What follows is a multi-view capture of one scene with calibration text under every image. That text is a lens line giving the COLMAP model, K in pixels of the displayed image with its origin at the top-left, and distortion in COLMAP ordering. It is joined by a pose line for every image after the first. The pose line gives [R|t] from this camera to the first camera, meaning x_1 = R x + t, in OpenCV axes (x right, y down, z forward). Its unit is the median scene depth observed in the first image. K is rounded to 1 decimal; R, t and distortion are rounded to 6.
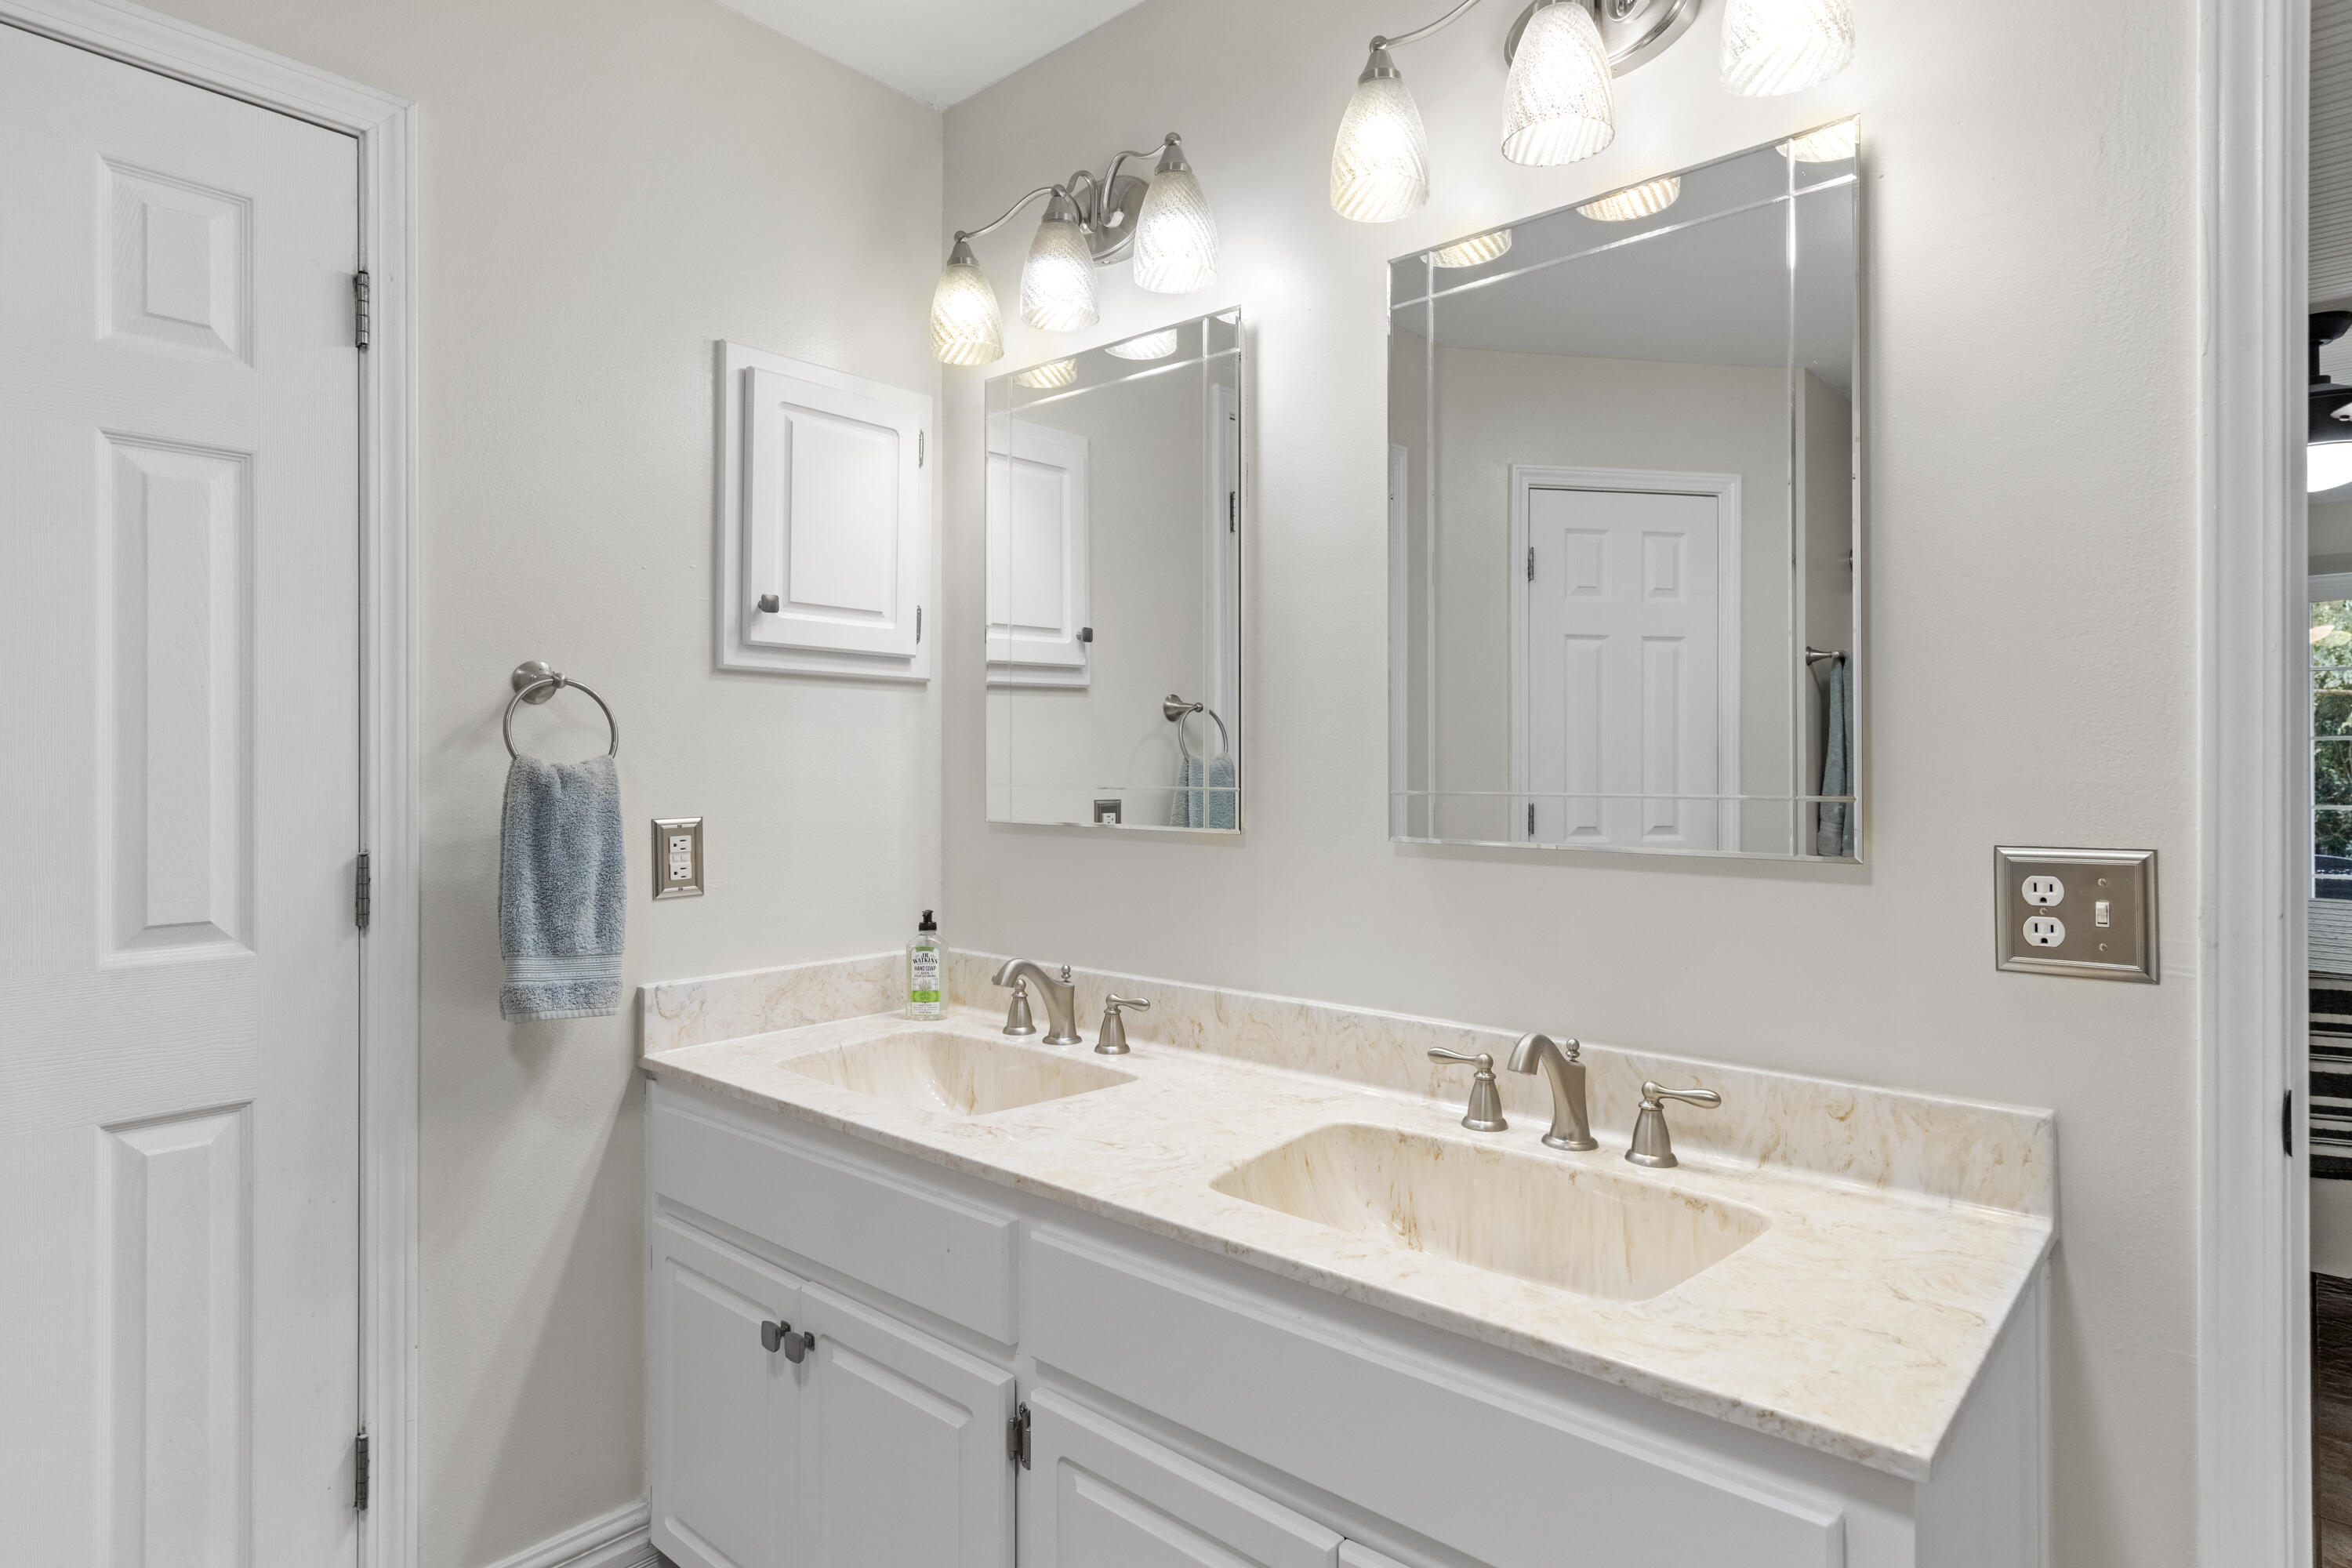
lens RADIAL K [[1260.0, 0, 1175.2], [0, 1260.0, 770.1], [0, 0, 1]] dist [0.005896, -0.000054]
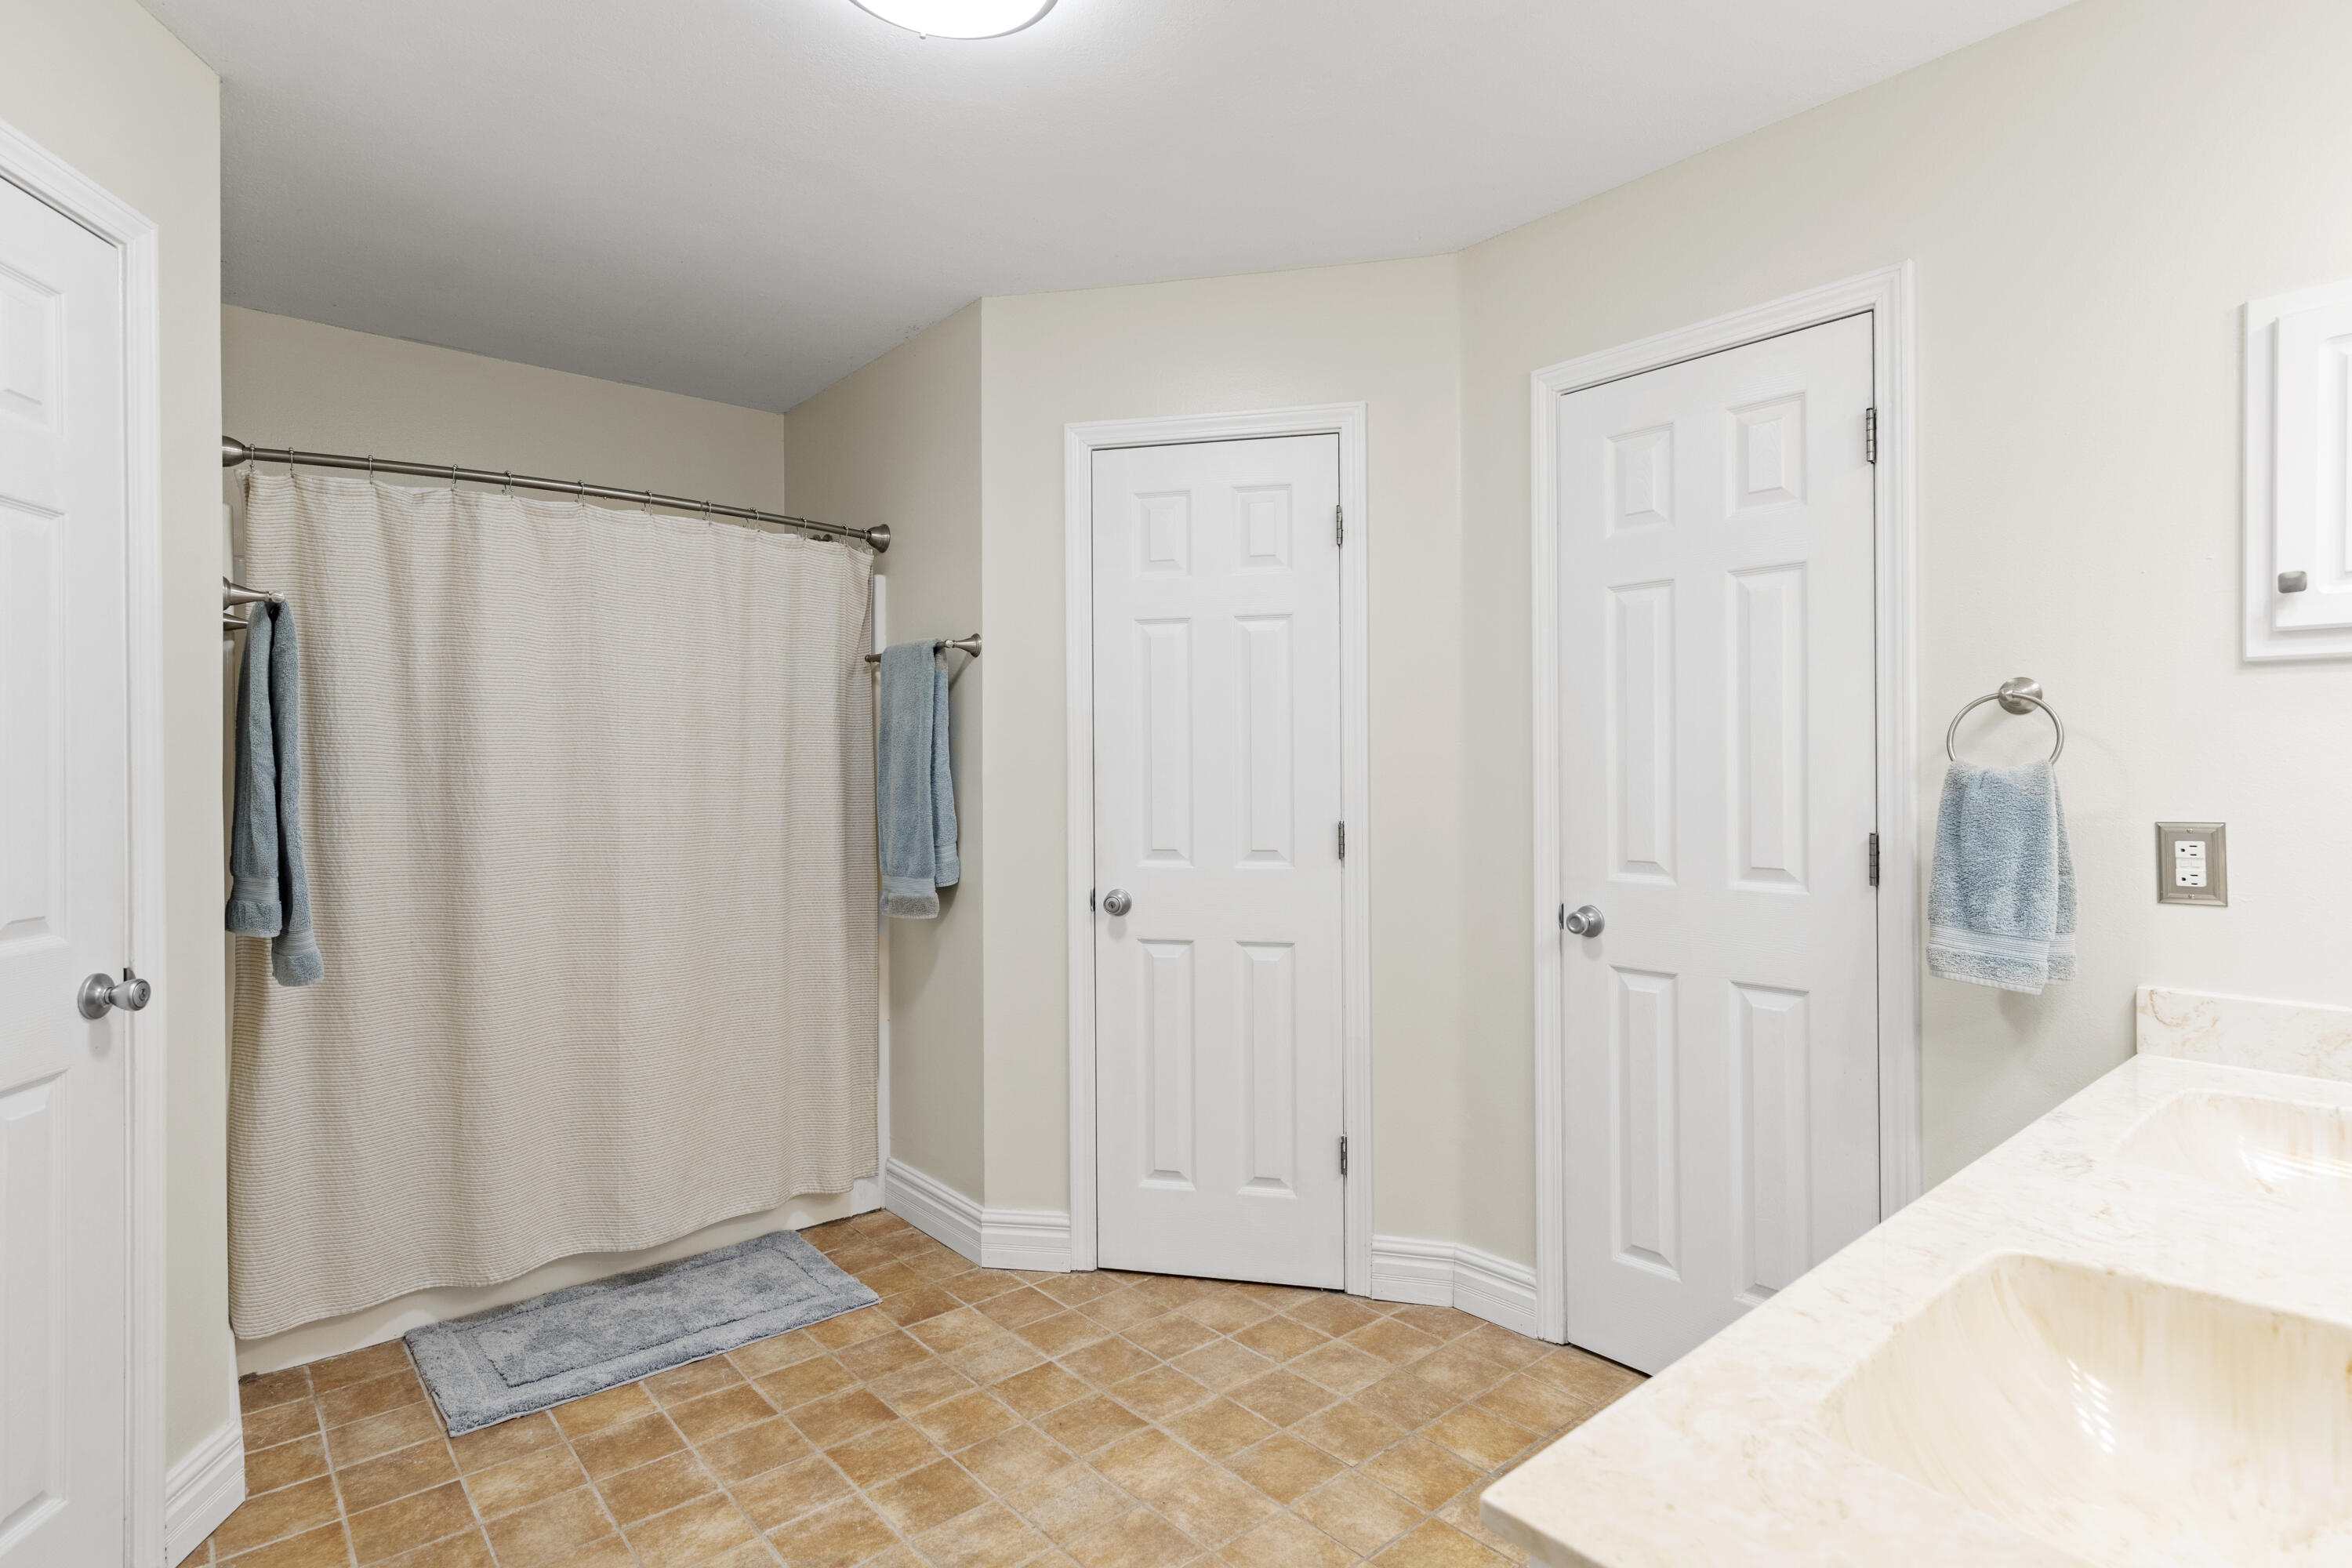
lens RADIAL K [[1173.9, 0, 1176.1], [0, 1173.9, 780.8], [0, 0, 1]] dist [-0.015567, 0.001059]
pose [[-0.134965, 0.010490, -0.990795, 0.671720], [-0.001413, 0.999941, 0.010779, -0.002522], [0.990849, 0.002855, -0.134943, 0.400426]]
